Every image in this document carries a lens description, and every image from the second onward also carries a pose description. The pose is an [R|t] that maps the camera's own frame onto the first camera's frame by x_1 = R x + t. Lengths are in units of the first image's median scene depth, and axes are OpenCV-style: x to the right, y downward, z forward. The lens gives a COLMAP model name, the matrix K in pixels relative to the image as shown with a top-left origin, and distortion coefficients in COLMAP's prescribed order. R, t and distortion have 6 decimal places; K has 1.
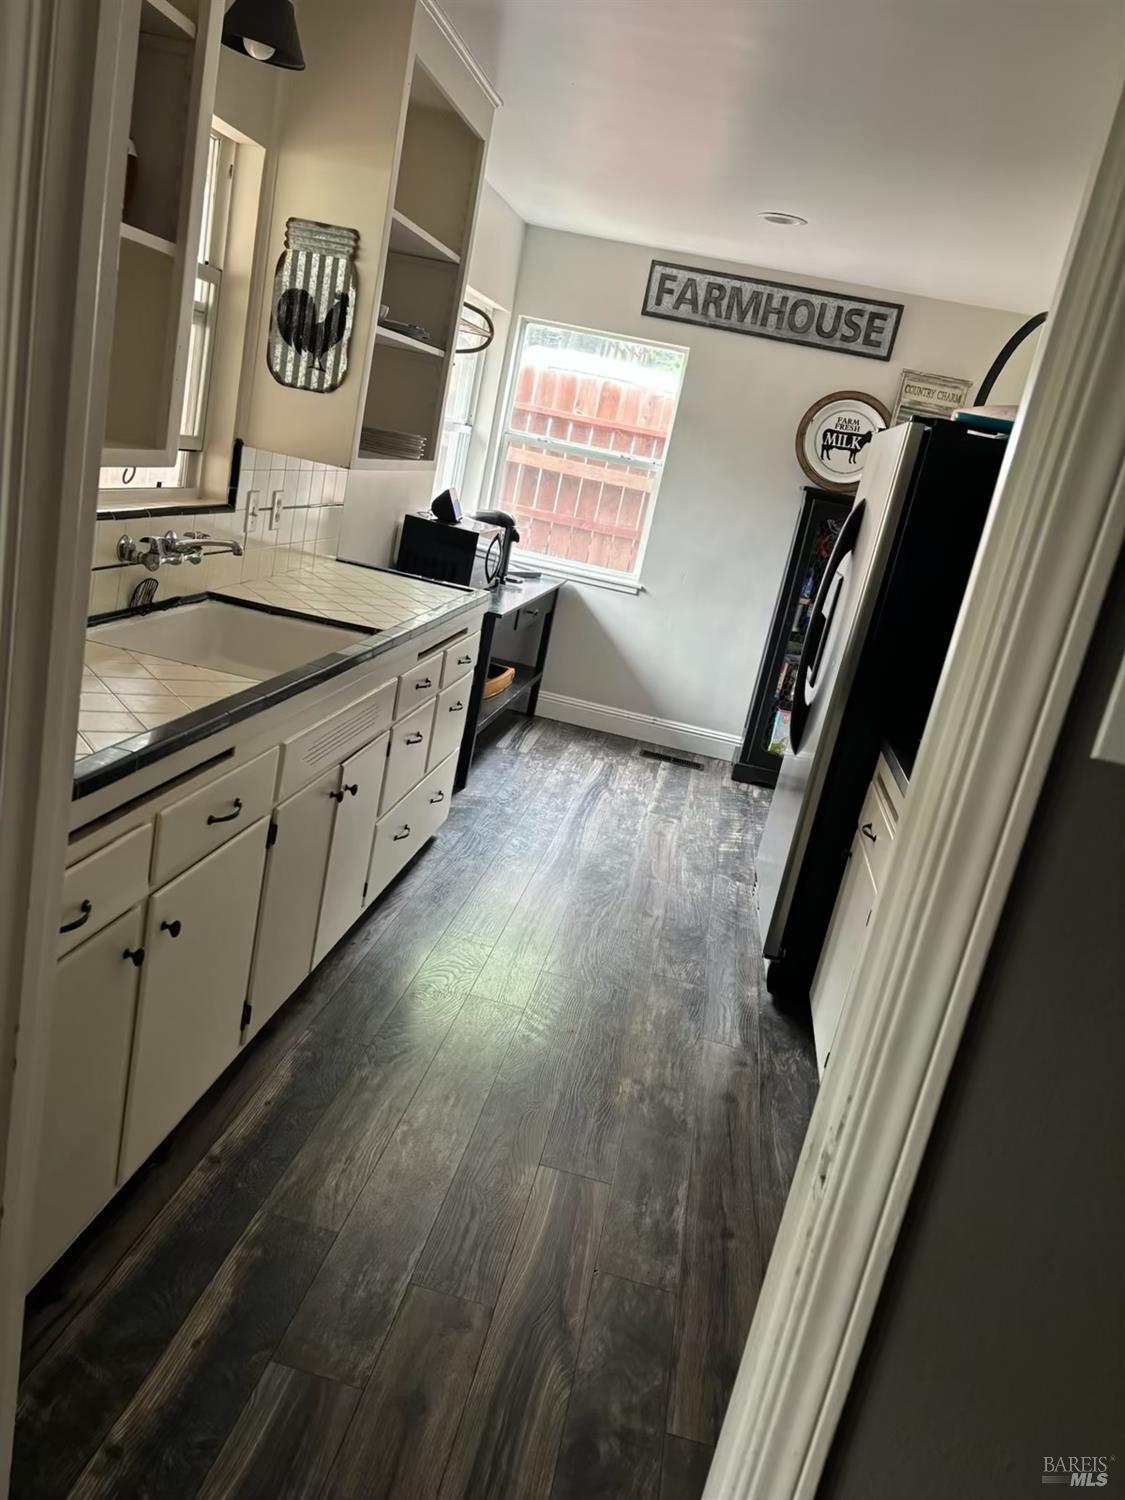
lens RADIAL K [[1117.7, 0, 562.5], [0, 1117.7, 750.0], [0, 0, 1]] dist [0.044646, -0.050432]
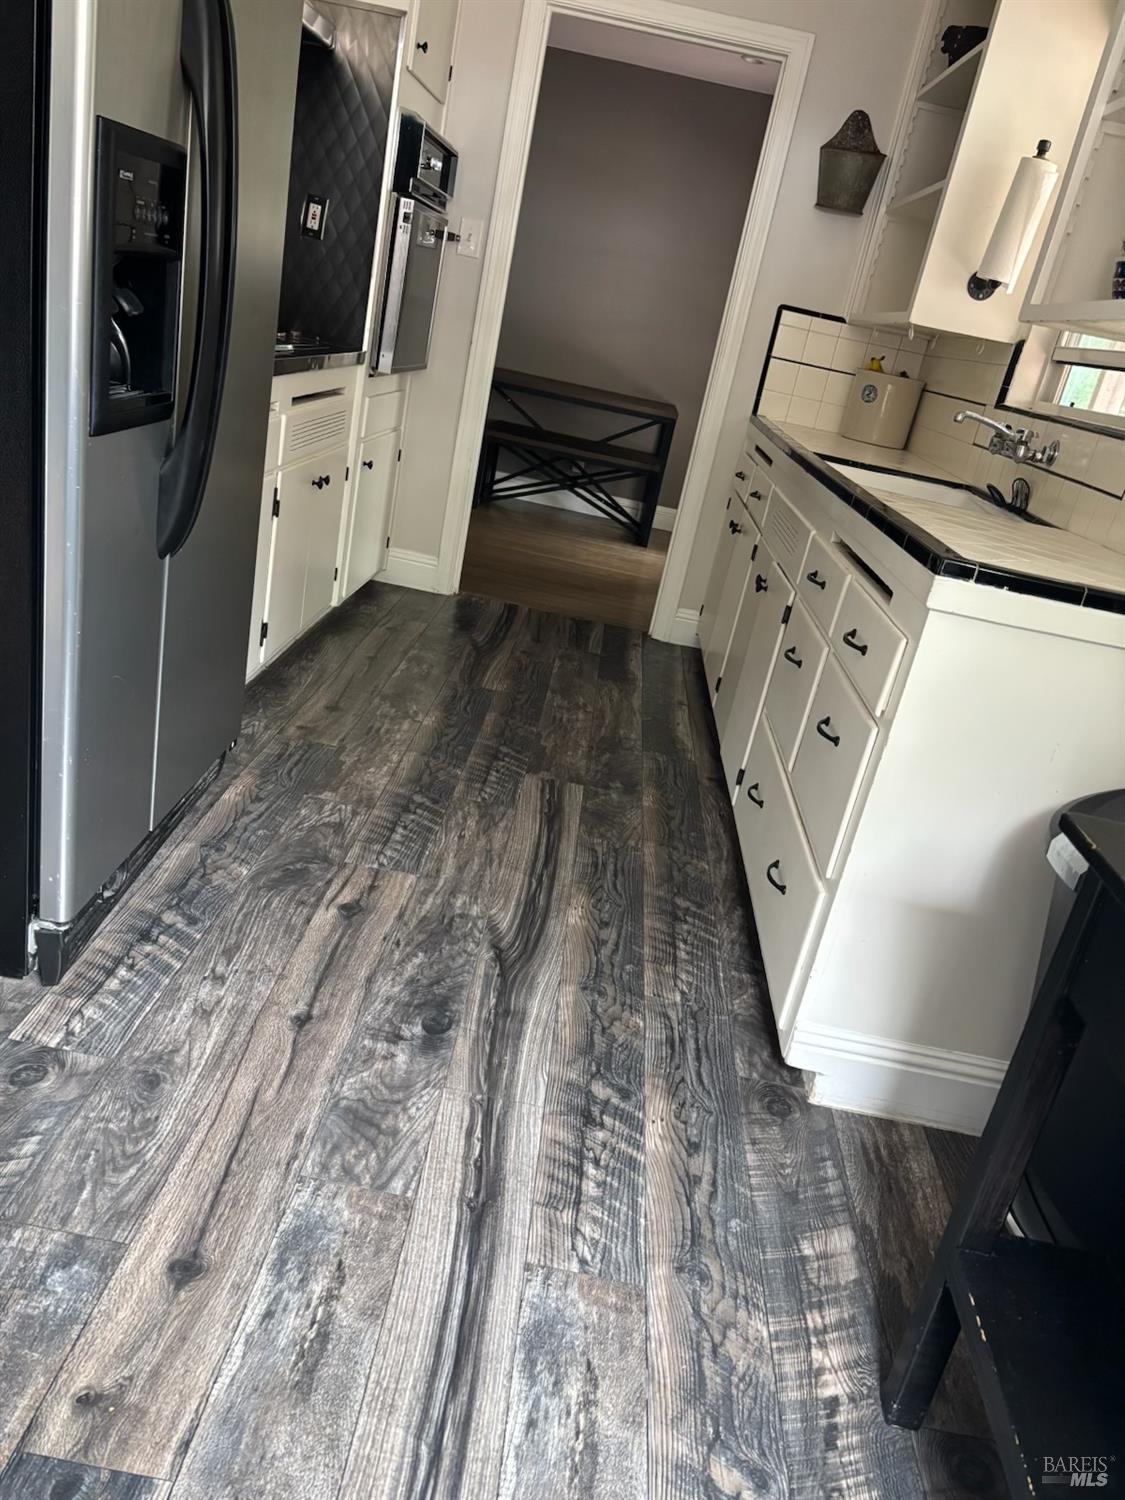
lens RADIAL K [[1114.4, 0, 564.3], [0, 1114.4, 775.8], [0, 0, 1]] dist [0.001766, 0.002484]
pose [[-0.919553, -0.314896, -0.235080, 0.093351], [-0.392853, 0.722325, 0.569134, -0.191855], [-0.009414, 0.615701, -0.787924, 1.015925]]
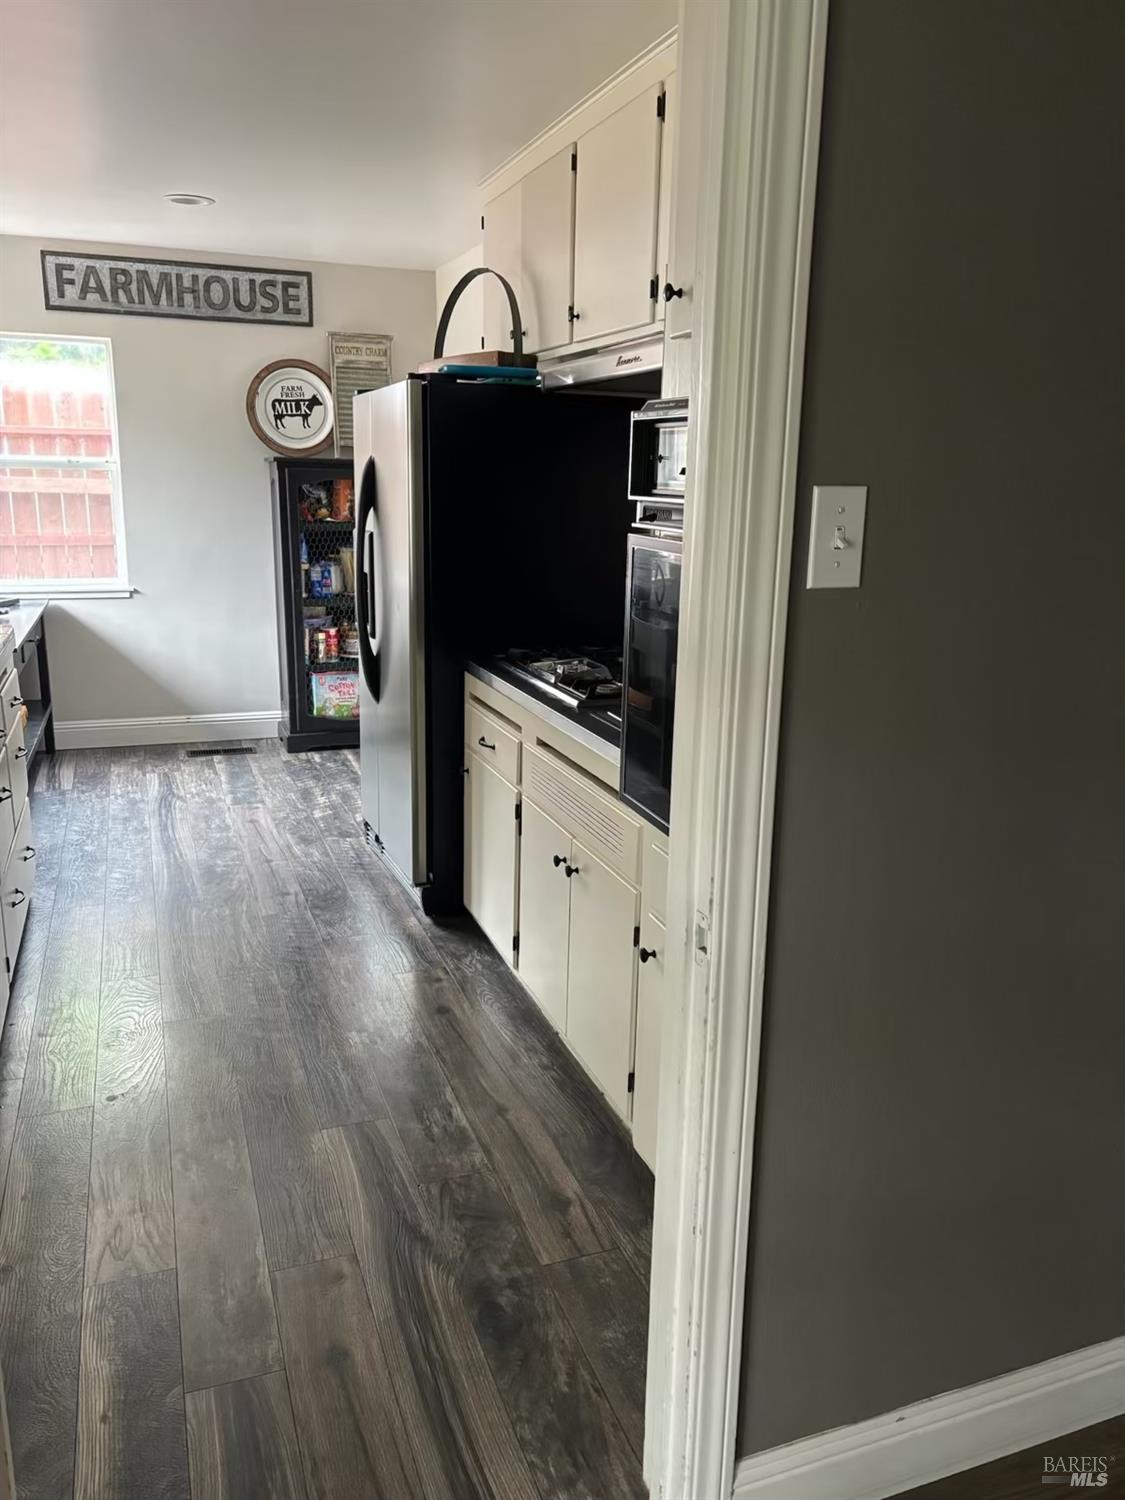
lens RADIAL K [[1117.7, 0, 562.5], [0, 1117.7, 750.0], [0, 0, 1]] dist [0.044646, -0.050432]
pose [[0.853287, -0.290918, 0.432746, -0.082052], [0.277969, 0.955927, 0.094532, -0.003452], [-0.441175, 0.039627, 0.896546, -0.025925]]
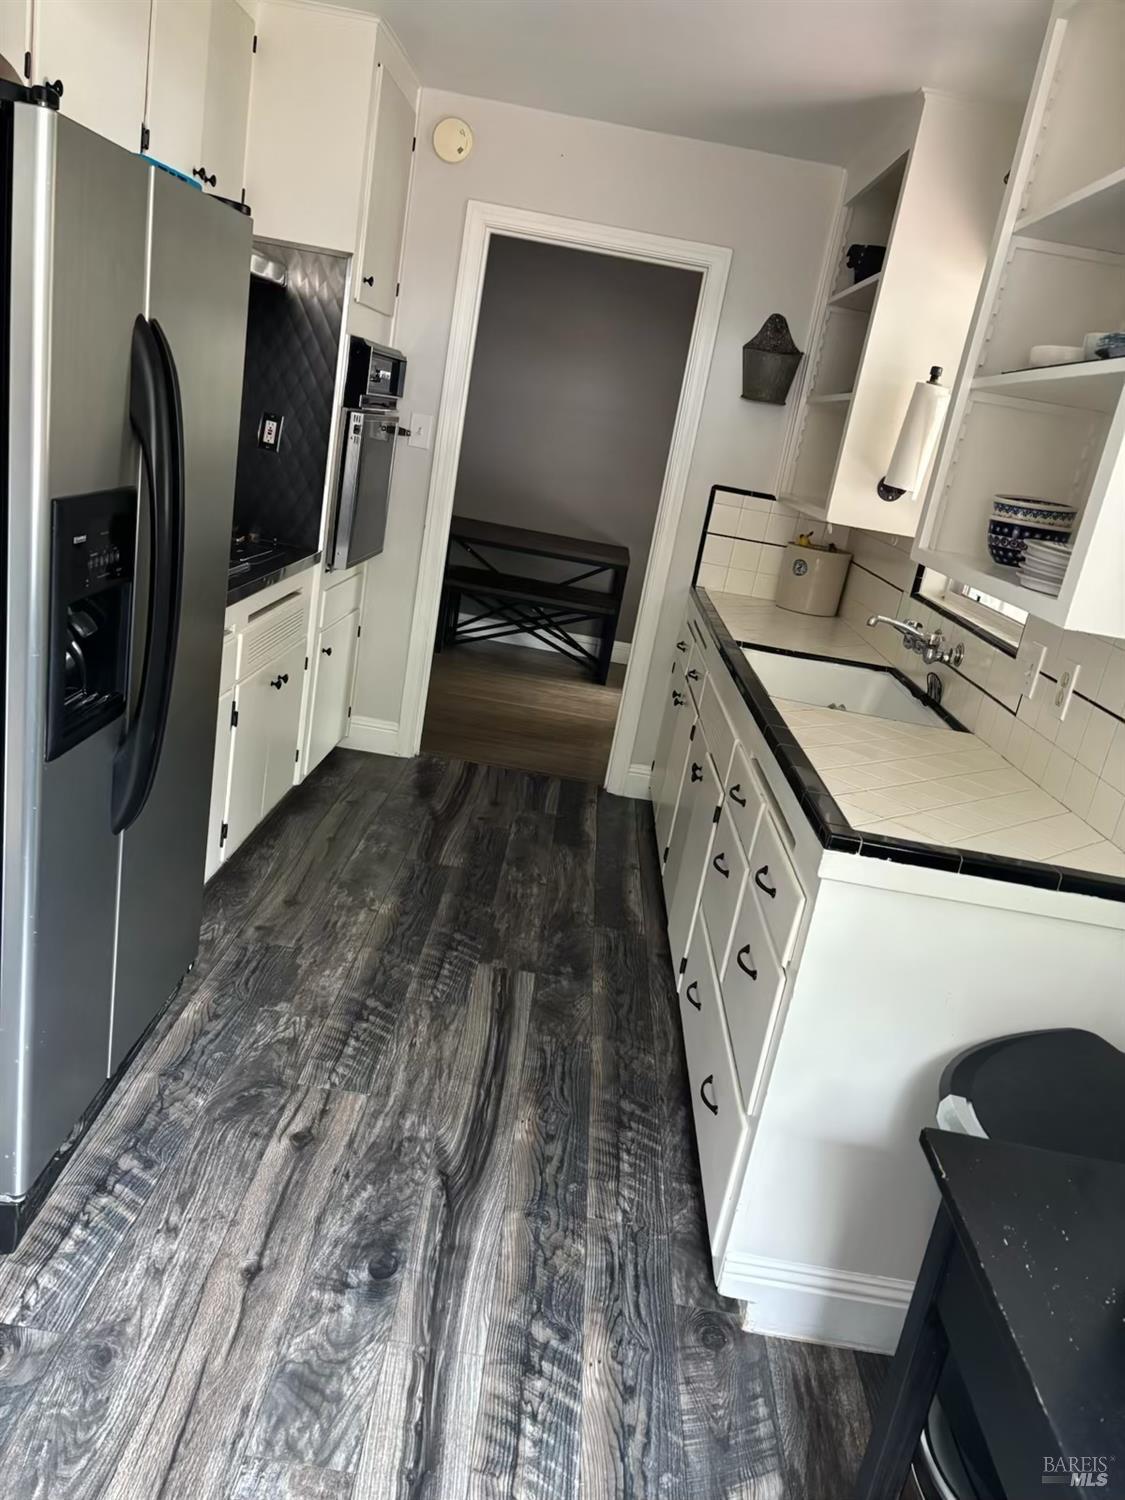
lens RADIAL K [[1112.7, 0, 565.2], [0, 1112.7, 767.5], [0, 0, 1]] dist [0.034798, -0.049023]
pose [[-0.925235, -0.304823, -0.225883, 0.100623], [-0.378658, 0.779027, 0.499735, -0.253684], [0.023639, 0.547905, -0.836207, 1.005831]]
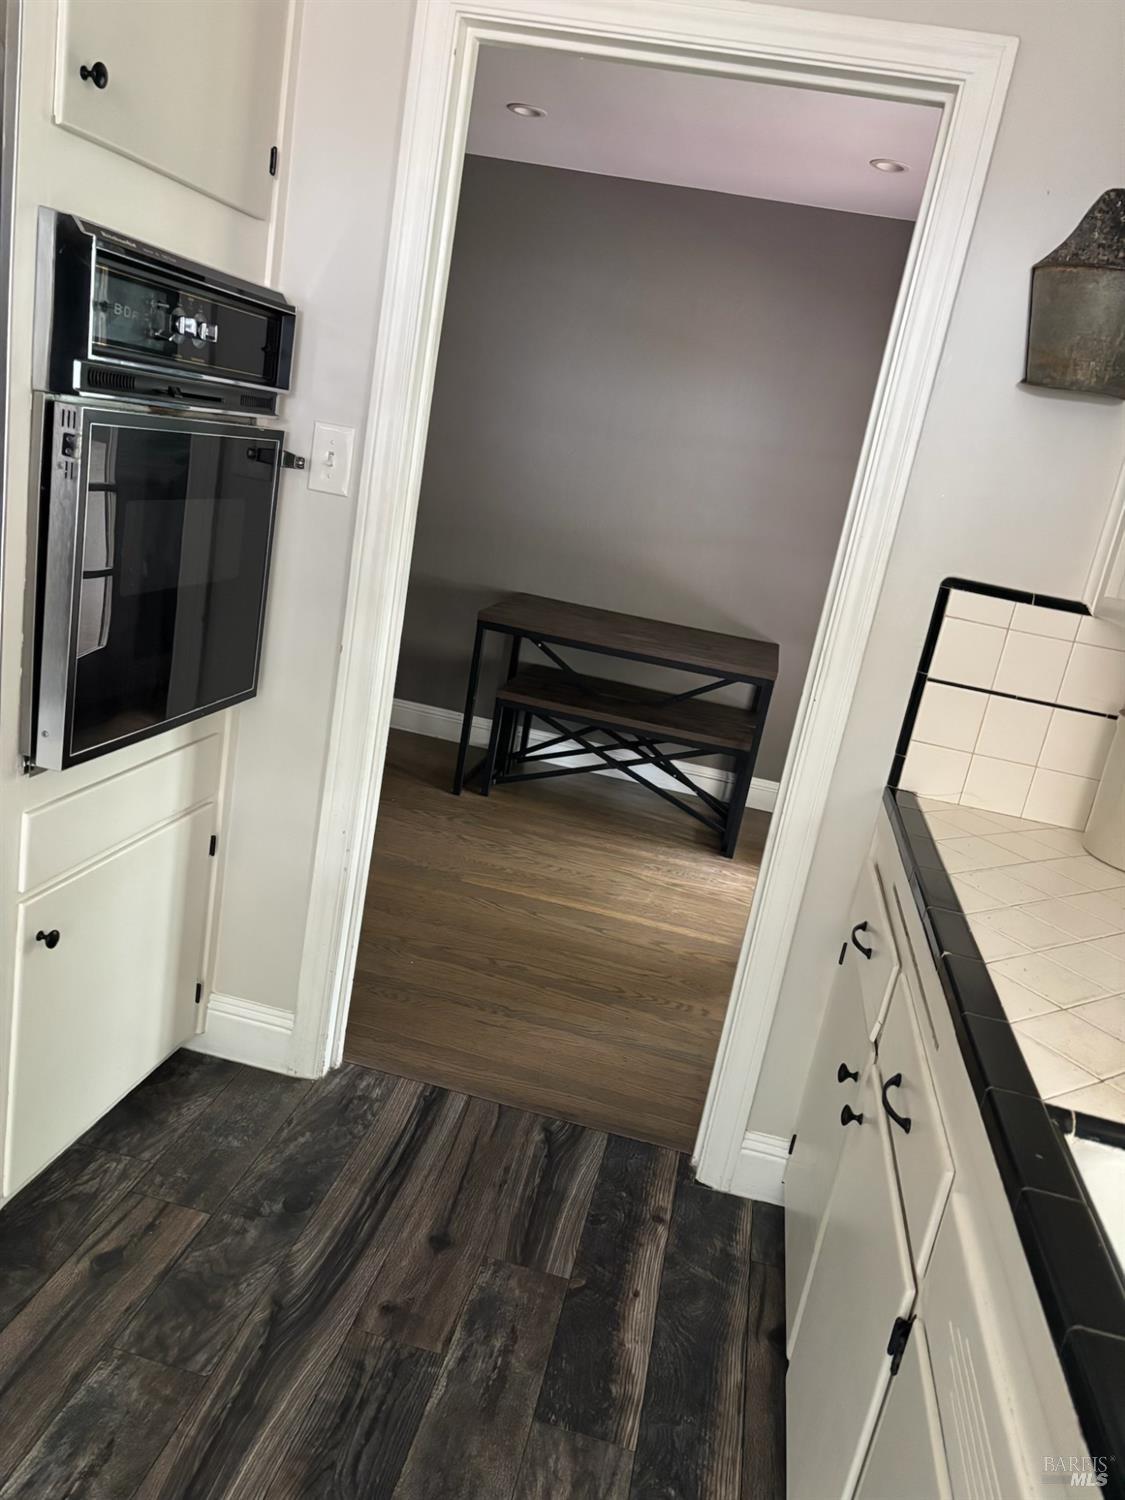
lens RADIAL K [[1117.7, 0, 562.5], [0, 1117.7, 750.0], [0, 0, 1]] dist [0.044646, -0.050432]
pose [[-0.932046, -0.355195, -0.071607, 0.004347], [-0.340746, 0.792004, 0.506579, -0.148542], [-0.123221, 0.496554, -0.859215, 0.579076]]
